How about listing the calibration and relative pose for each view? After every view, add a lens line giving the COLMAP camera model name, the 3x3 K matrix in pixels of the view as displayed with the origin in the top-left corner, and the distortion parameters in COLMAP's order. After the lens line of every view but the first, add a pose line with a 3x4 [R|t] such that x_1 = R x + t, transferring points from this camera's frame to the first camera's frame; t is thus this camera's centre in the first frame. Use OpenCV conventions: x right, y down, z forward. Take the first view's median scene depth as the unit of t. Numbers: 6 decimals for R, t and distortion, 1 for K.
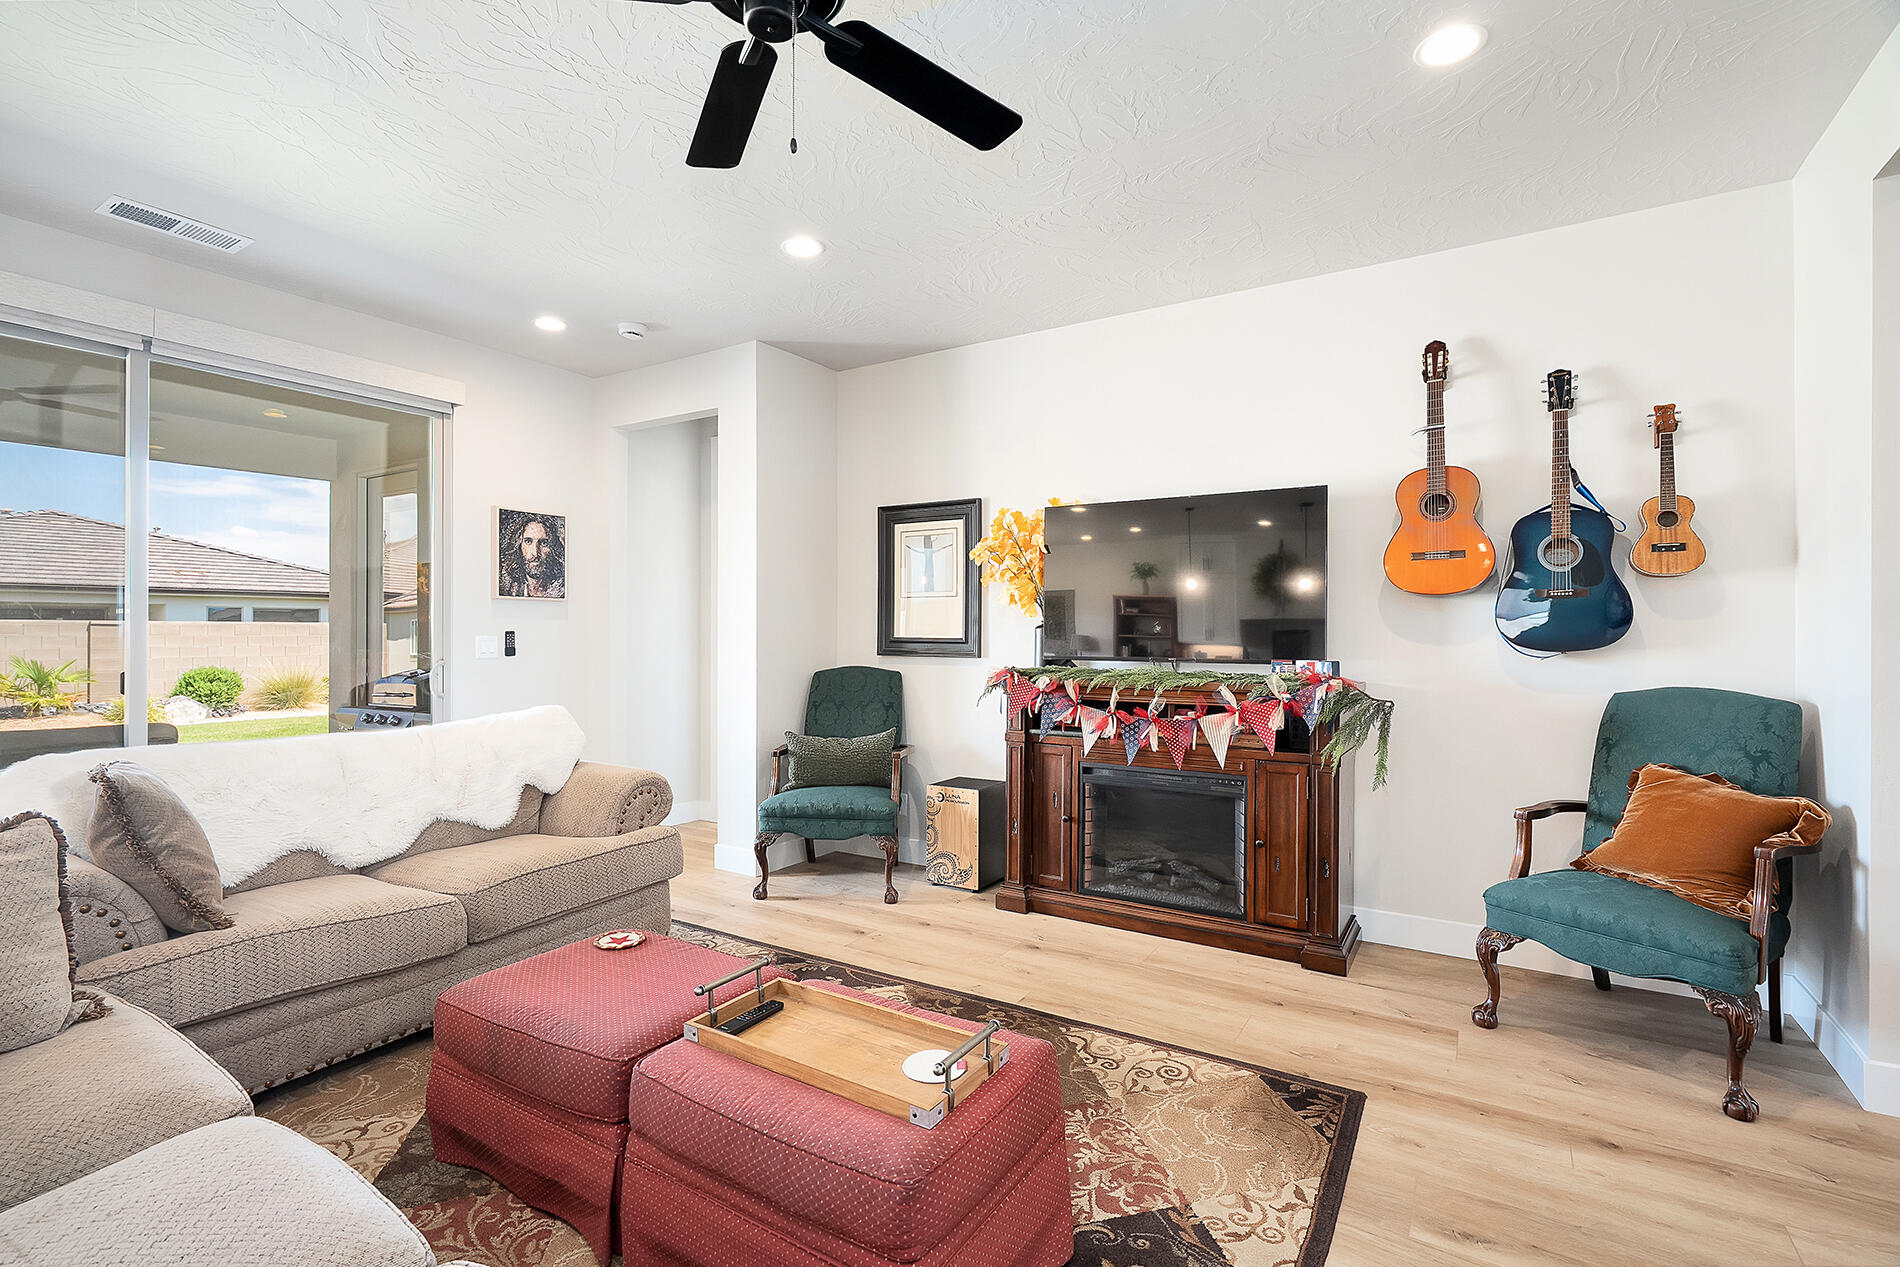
lens RADIAL K [[868.9, 0, 961.3], [0, 868.9, 630.5], [0, 0, 1]] dist [0.000460, 0.000084]
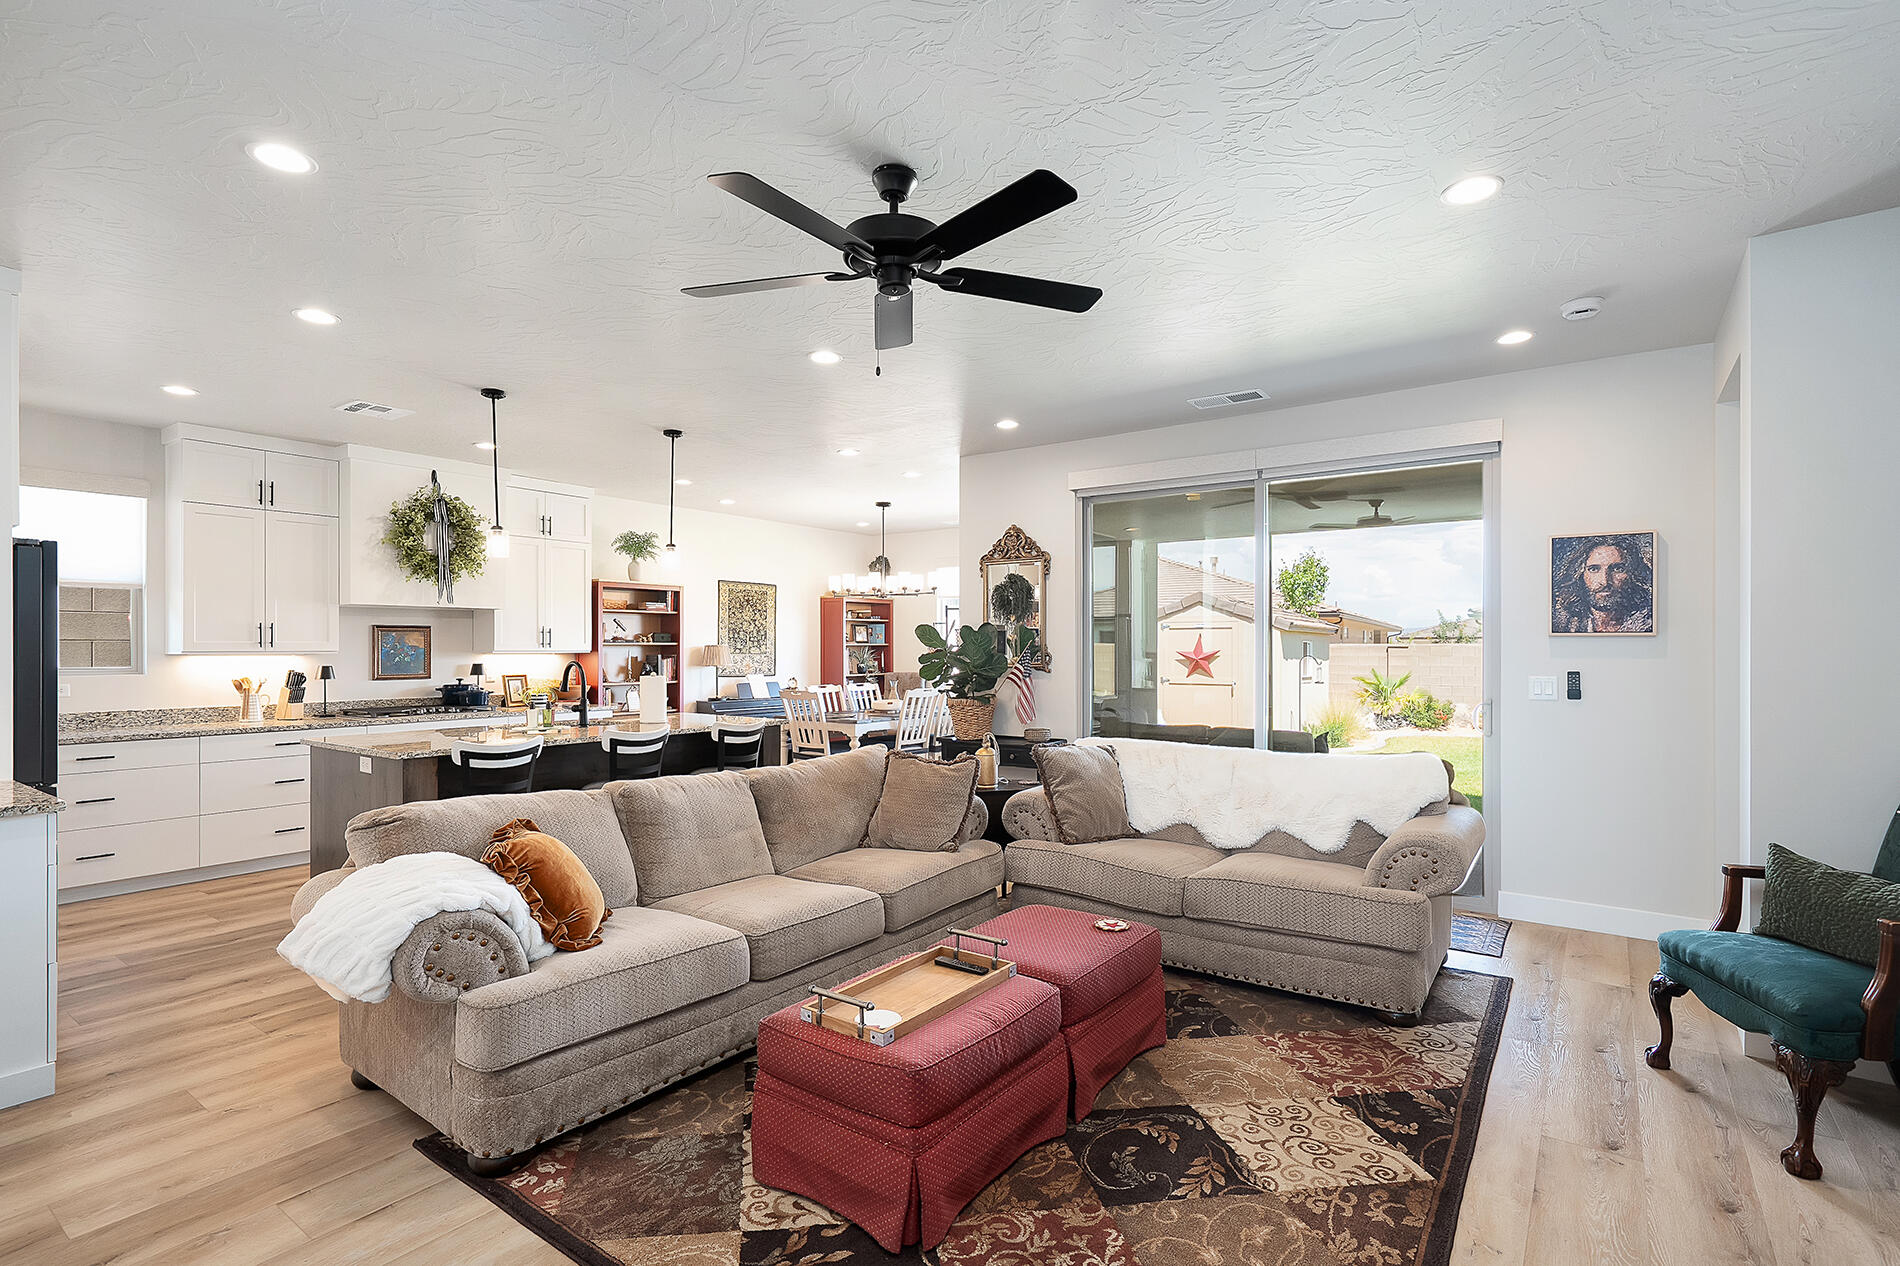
lens RADIAL K [[915.0, 0, 945.1], [0, 915.0, 646.3], [0, 0, 1]] dist [0.006511, 0.000832]
pose [[-0.075797, -0.003442, -0.997117, 0.594712], [0.003424, 0.999987, -0.003712, -0.030056], [0.997117, -0.003695, -0.075784, 0.527236]]
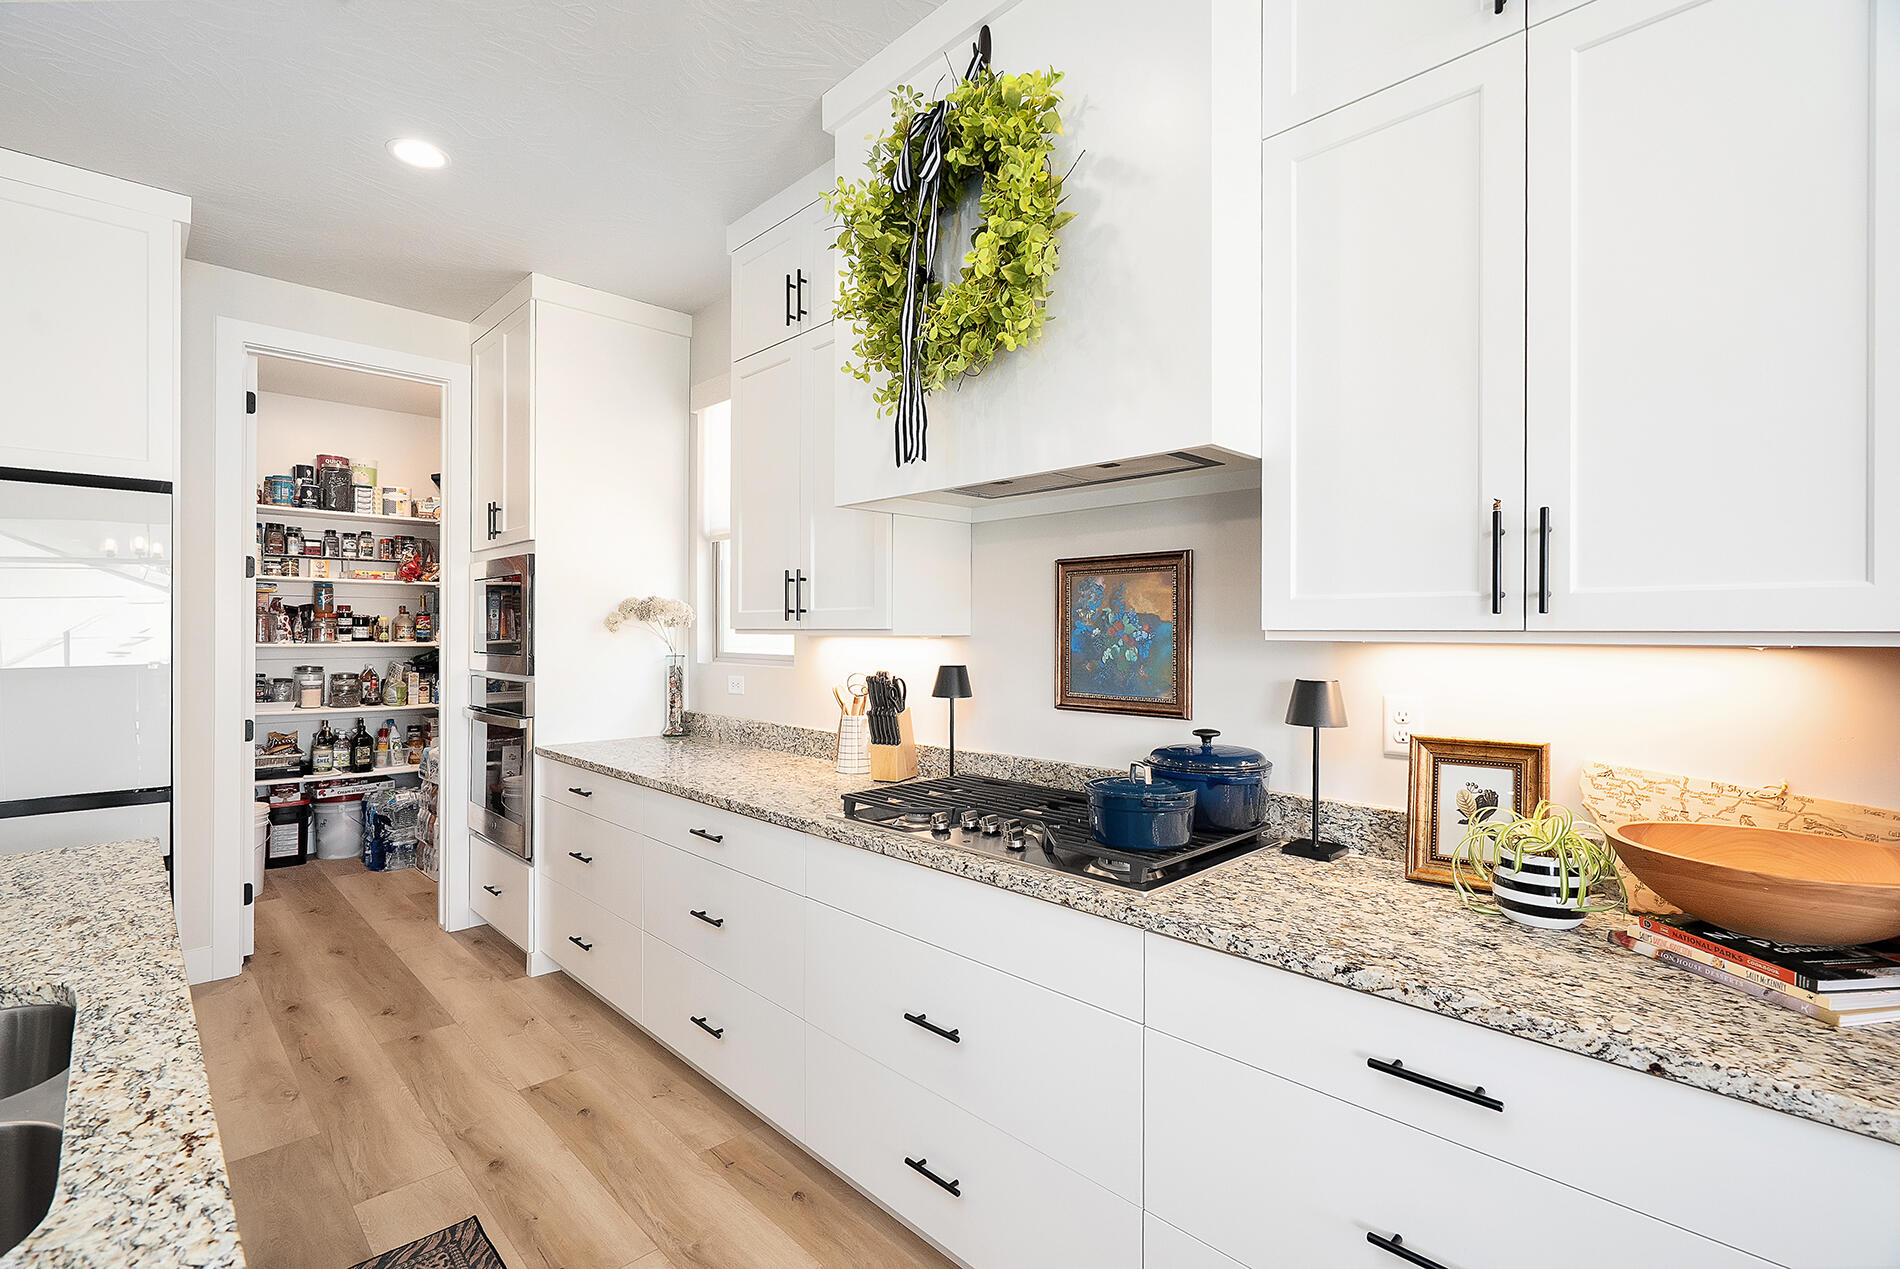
lens RADIAL K [[868.9, 0, 951.5], [0, 868.9, 633.5], [0, 0, 1]] dist [0.000460, 0.000084]
pose [[-0.970431, -0.004474, 0.241338, -1.189043], [-0.004606, 0.999989, 0.000018, -0.028321], [-0.241335, -0.001094, -0.970441, -0.093455]]
